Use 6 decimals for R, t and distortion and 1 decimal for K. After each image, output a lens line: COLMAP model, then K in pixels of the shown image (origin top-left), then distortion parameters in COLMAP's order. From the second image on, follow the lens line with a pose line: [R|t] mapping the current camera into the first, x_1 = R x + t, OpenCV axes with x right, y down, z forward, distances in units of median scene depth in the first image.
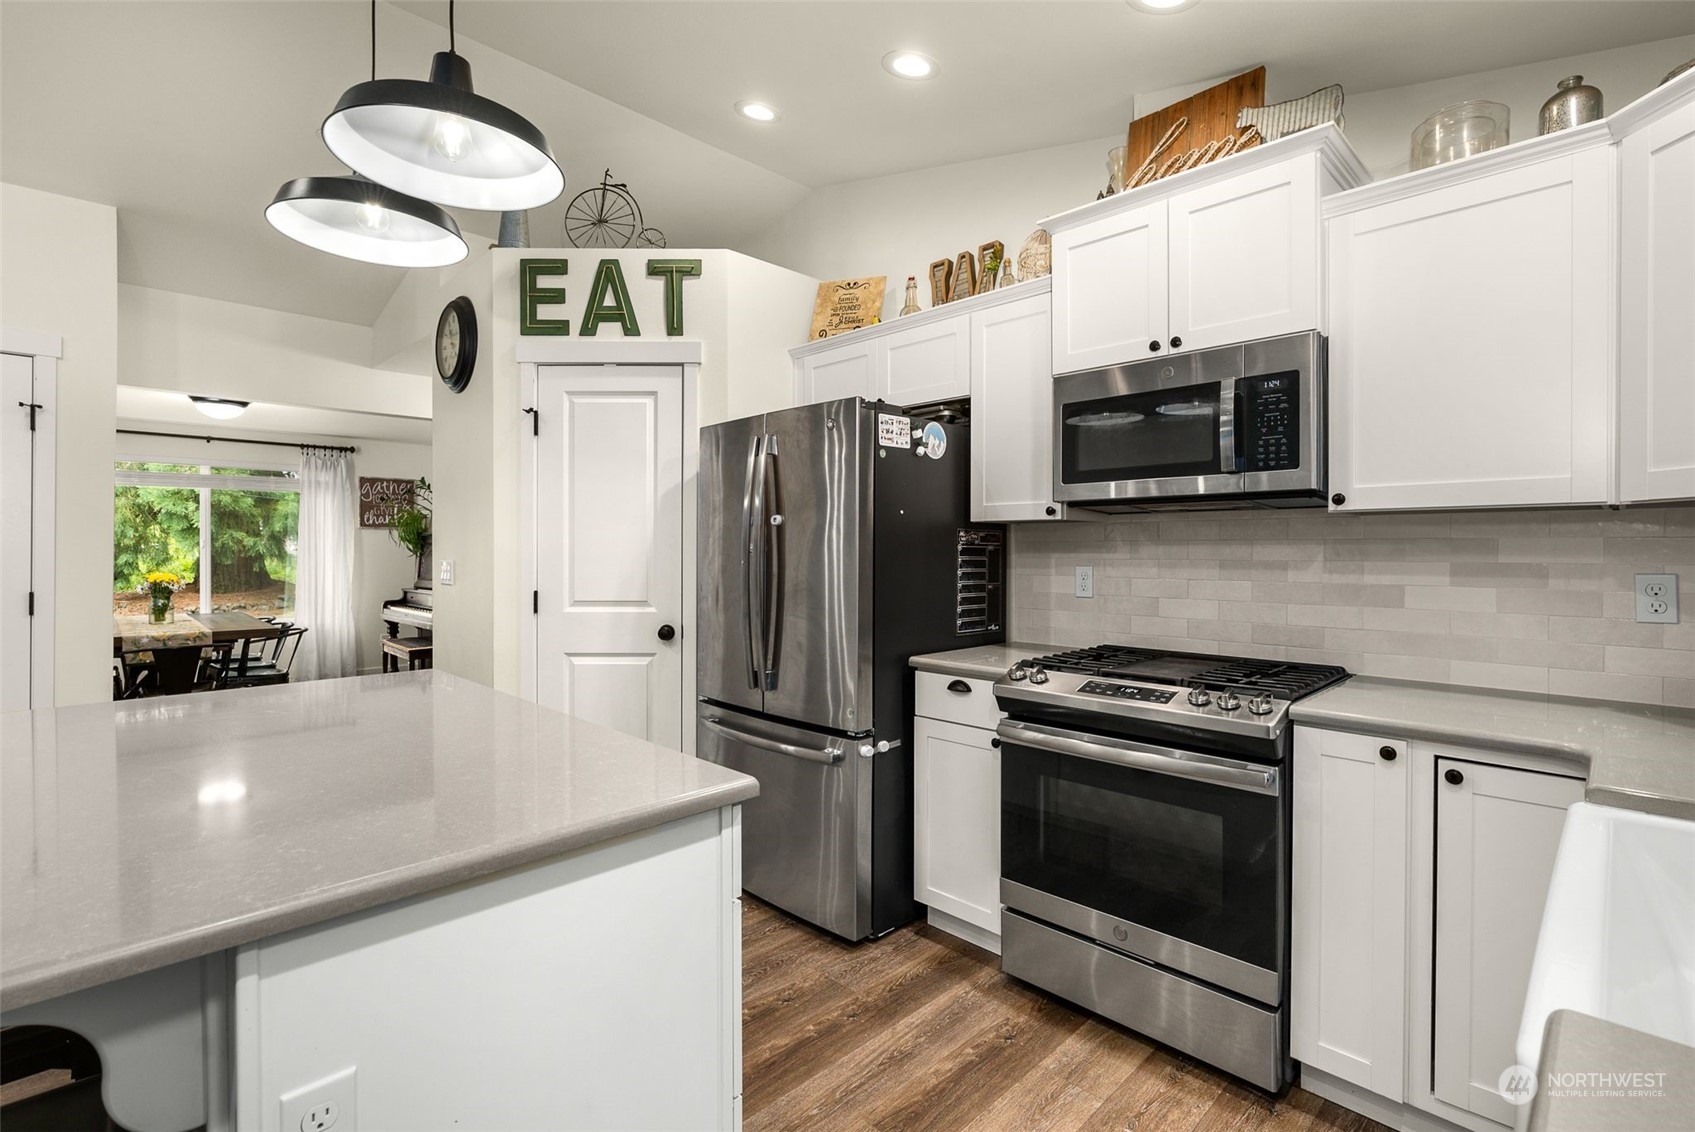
lens RADIAL K [[773.8, 0, 853.0], [0, 773.8, 551.1], [0, 0, 1]] dist [-0.006095, -0.000372]
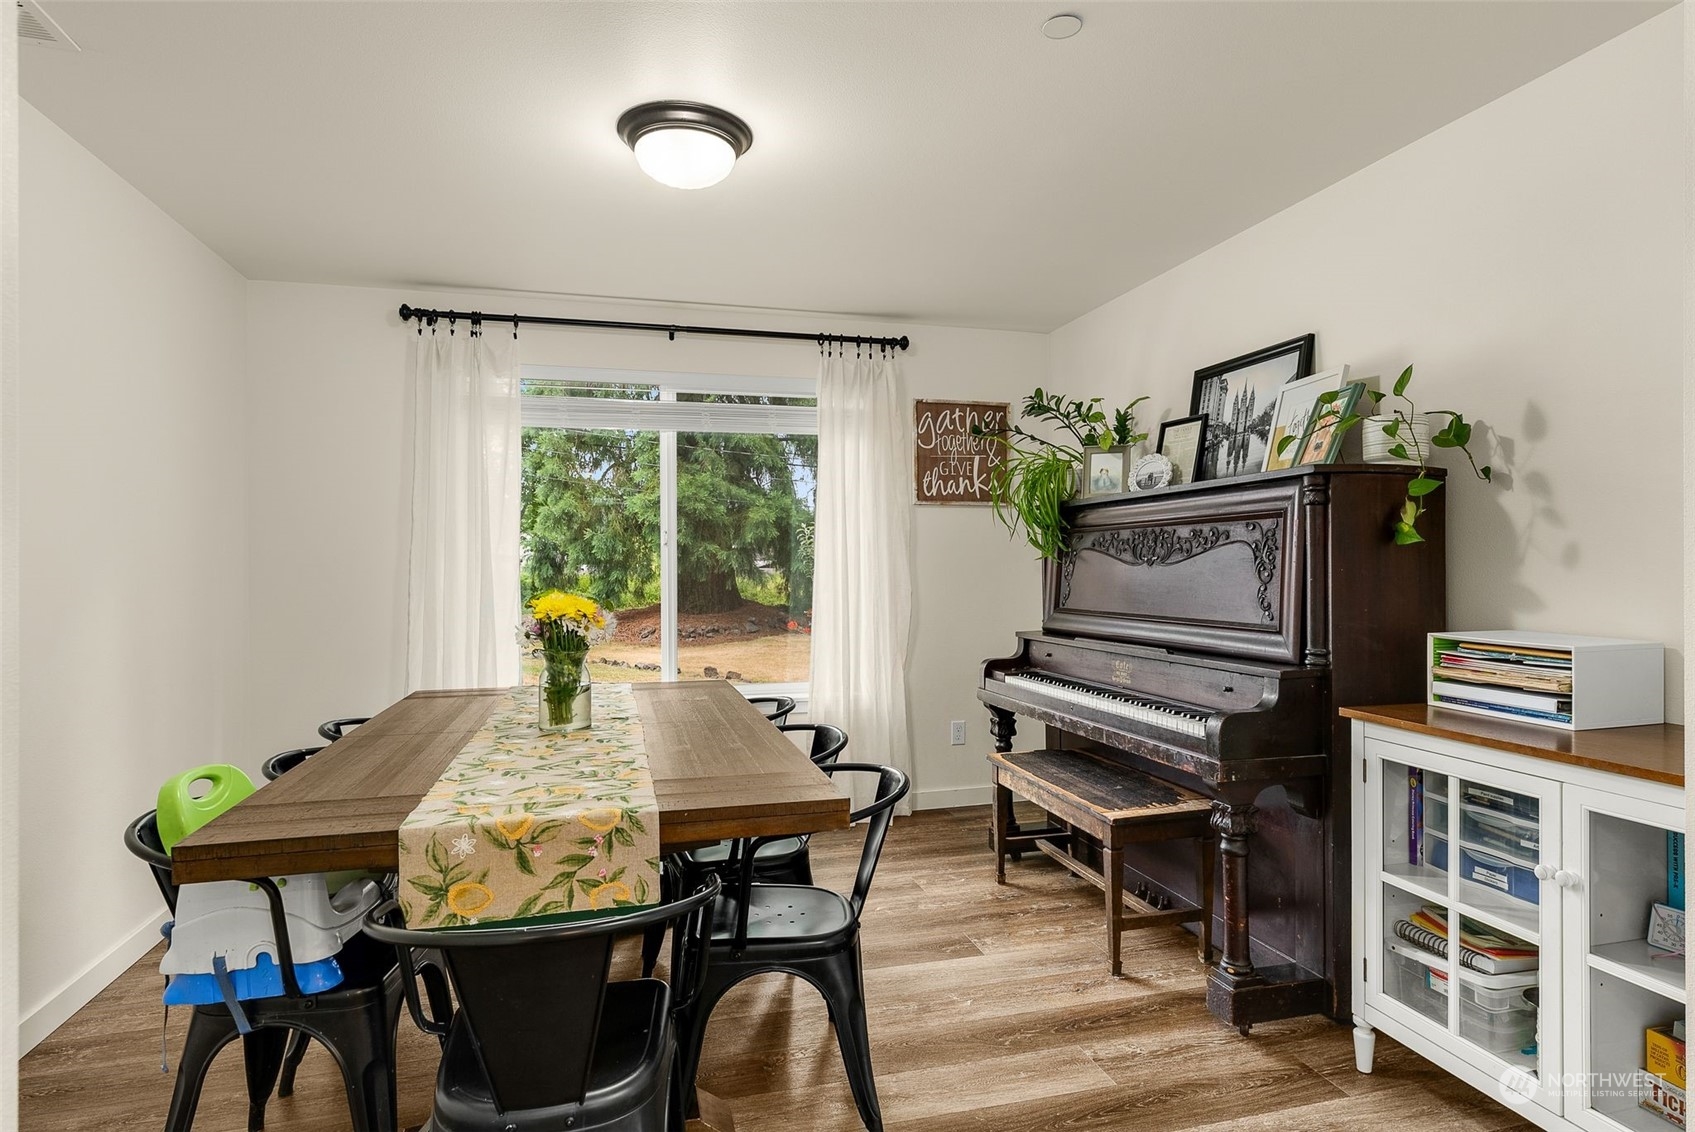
lens RADIAL K [[891.7, 0, 845.6], [0, 891.7, 568.6], [0, 0, 1]] dist [-0.010310, 0.006248]
pose [[0.866445, -0.004872, -0.499248, -0.400600], [0.004452, 0.999988, -0.002032, 0.012319], [0.499252, -0.000462, 0.866457, 0.493965]]
